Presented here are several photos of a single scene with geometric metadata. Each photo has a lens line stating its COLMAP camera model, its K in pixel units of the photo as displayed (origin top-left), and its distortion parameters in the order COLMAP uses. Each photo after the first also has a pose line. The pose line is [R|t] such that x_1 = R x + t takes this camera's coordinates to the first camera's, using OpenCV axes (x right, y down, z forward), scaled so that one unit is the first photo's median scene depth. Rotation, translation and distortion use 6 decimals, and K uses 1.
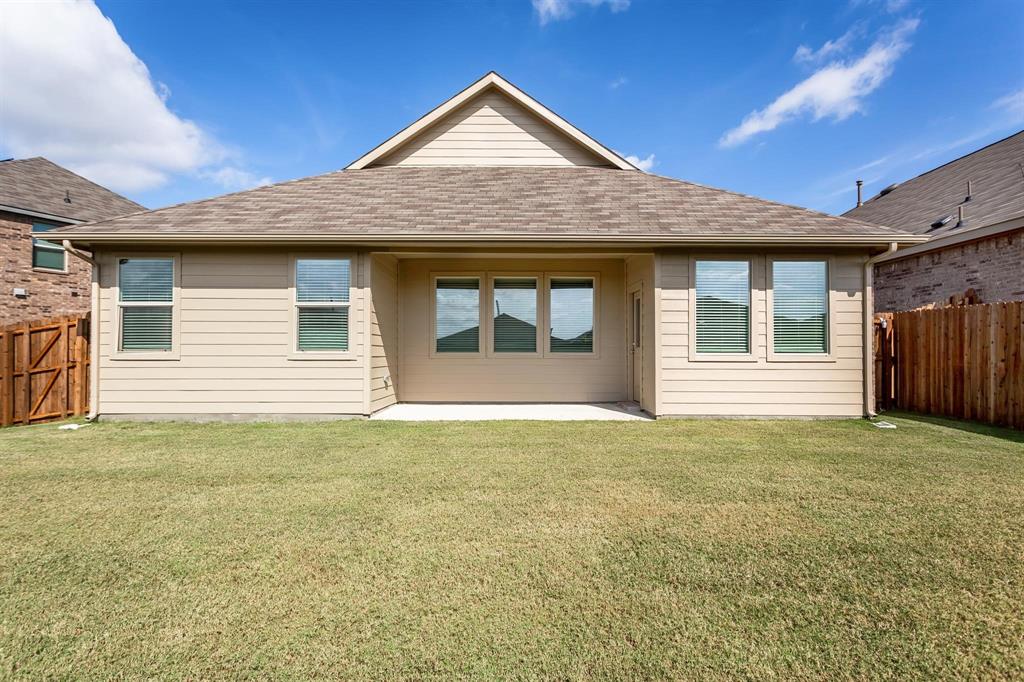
lens RADIAL K [[494.8, 0, 511.8], [0, 494.8, 350.3], [0, 0, 1]] dist [-0.002798, 0.000054]
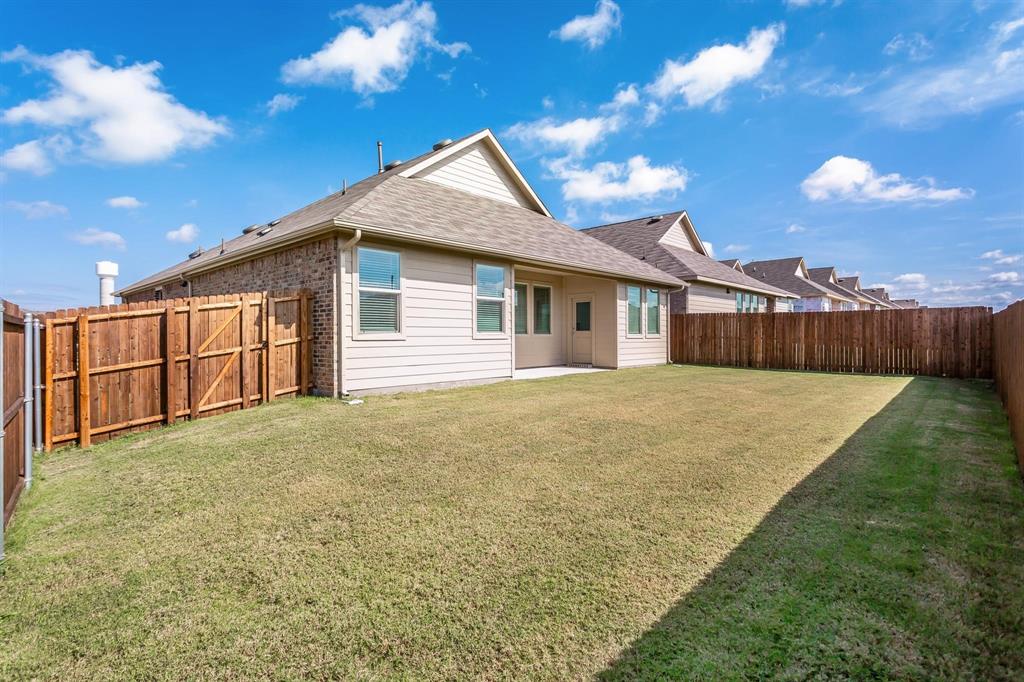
lens RADIAL K [[494.8, 0, 506.2], [0, 494.8, 335.6], [0, 0, 1]] dist [-0.002798, 0.000054]
pose [[0.687417, -0.003103, 0.726256, -1.351989], [-0.005572, 0.999939, 0.009547, -0.003728], [-0.726242, -0.010610, 0.687358, 0.019840]]
